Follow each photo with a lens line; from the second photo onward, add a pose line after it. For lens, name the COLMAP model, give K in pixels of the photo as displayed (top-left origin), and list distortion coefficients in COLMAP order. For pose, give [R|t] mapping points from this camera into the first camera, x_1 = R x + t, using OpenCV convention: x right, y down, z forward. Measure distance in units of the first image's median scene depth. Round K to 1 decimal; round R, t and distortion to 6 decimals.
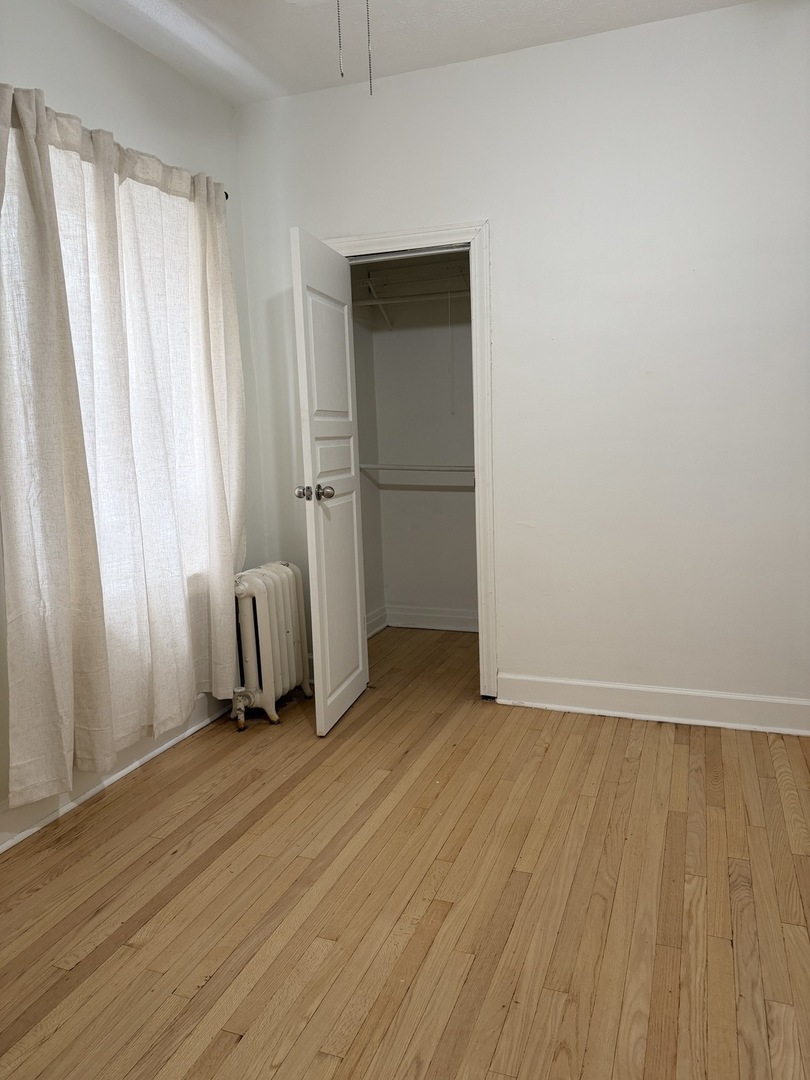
lens RADIAL K [[757.4, 0, 401.9], [0, 757.4, 533.5], [0, 0, 1]] dist [0.079488, -0.130766]
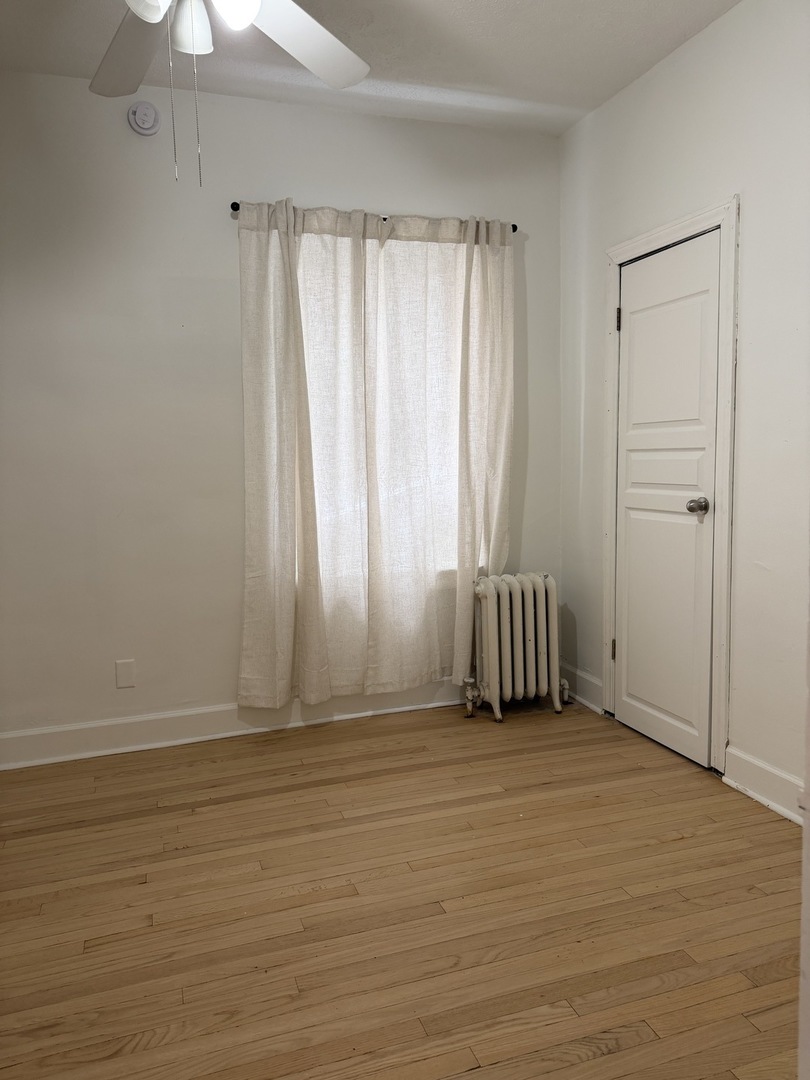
lens RADIAL K [[757.4, 0, 401.9], [0, 757.4, 533.5], [0, 0, 1]] dist [0.079488, -0.130766]
pose [[0.642885, 0.101195, -0.759249, 0.634064], [-0.106158, 0.993440, 0.042521, -0.049096], [0.758571, 0.053264, 0.649410, 0.240981]]
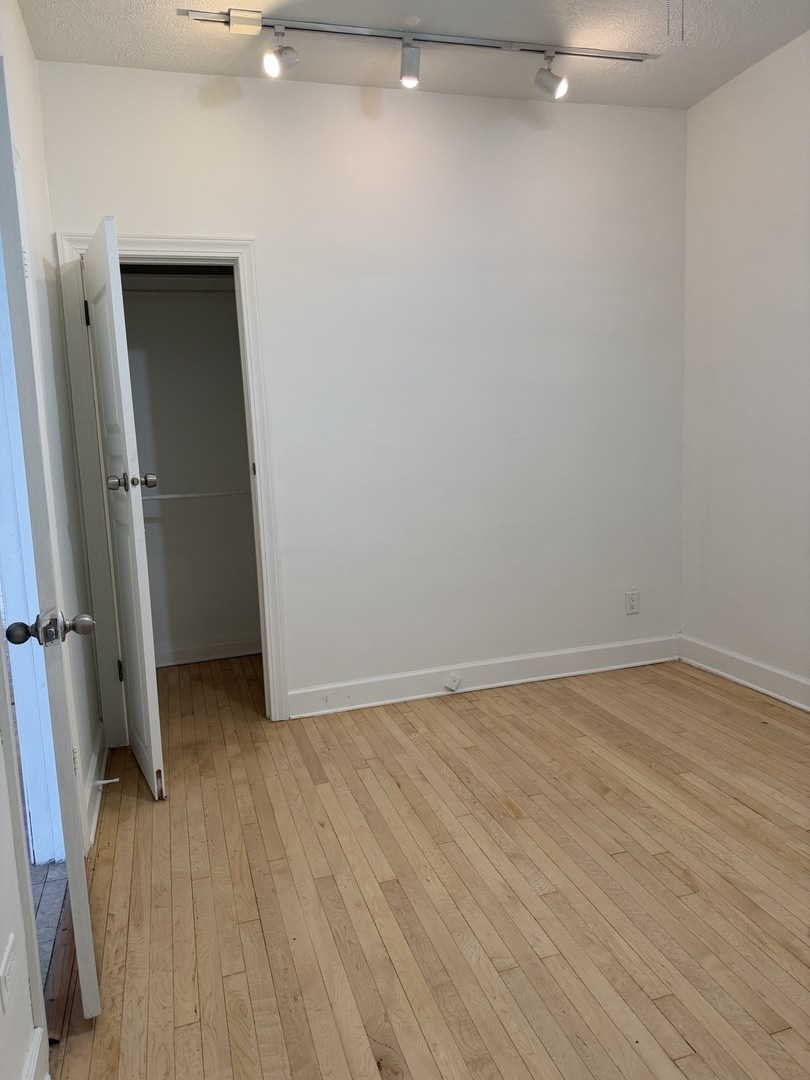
lens RADIAL K [[757.4, 0, 401.9], [0, 757.4, 533.5], [0, 0, 1]] dist [0.079488, -0.130766]
pose [[0.778779, -0.076591, 0.622605, -0.484994], [0.096444, 0.995337, 0.001808, -0.010901], [-0.619841, 0.058639, 0.782534, 0.142406]]
